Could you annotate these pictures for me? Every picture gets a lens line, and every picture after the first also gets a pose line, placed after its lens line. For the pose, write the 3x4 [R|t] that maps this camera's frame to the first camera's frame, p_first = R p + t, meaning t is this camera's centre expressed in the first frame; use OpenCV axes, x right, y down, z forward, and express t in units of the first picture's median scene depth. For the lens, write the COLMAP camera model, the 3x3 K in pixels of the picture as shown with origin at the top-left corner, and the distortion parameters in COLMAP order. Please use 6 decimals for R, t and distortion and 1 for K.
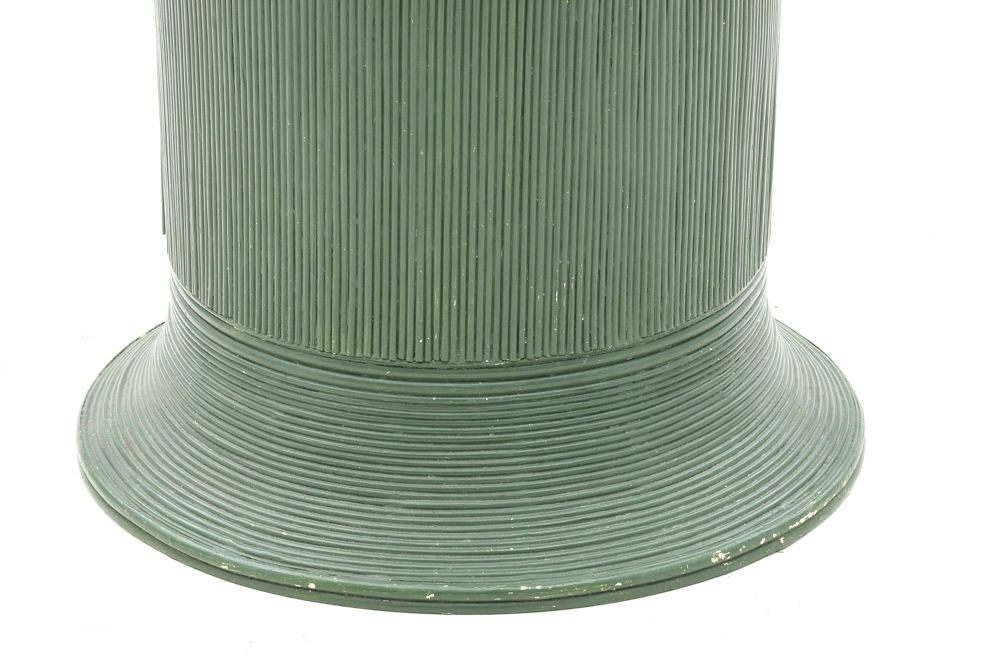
lens RADIAL K [[3735.1, 0, 487.2], [0, 3735.1, 330.3], [0, 0, 1]] dist [1.295673, 0.611994]
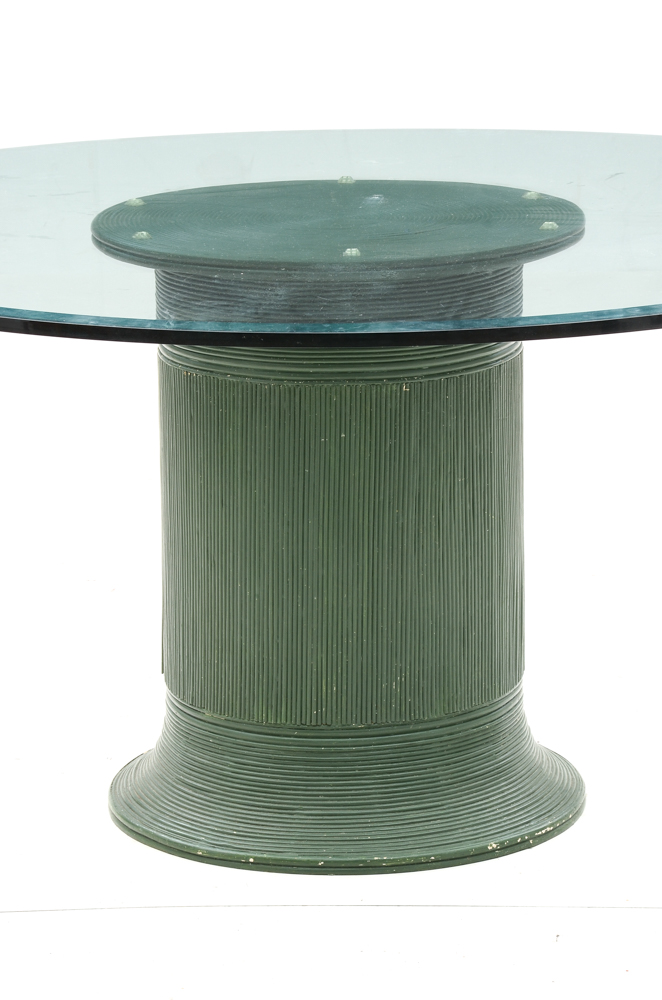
lens RADIAL K [[3735.1, 0, 332.7], [0, 3735.1, 516.6], [0, 0, 1]] dist [1.295673, 0.611994]
pose [[0.999867, -0.006637, -0.014906, 0.016293], [0.003662, 0.981514, -0.191354, 0.240280], [0.015901, 0.191274, 0.981408, -0.692035]]
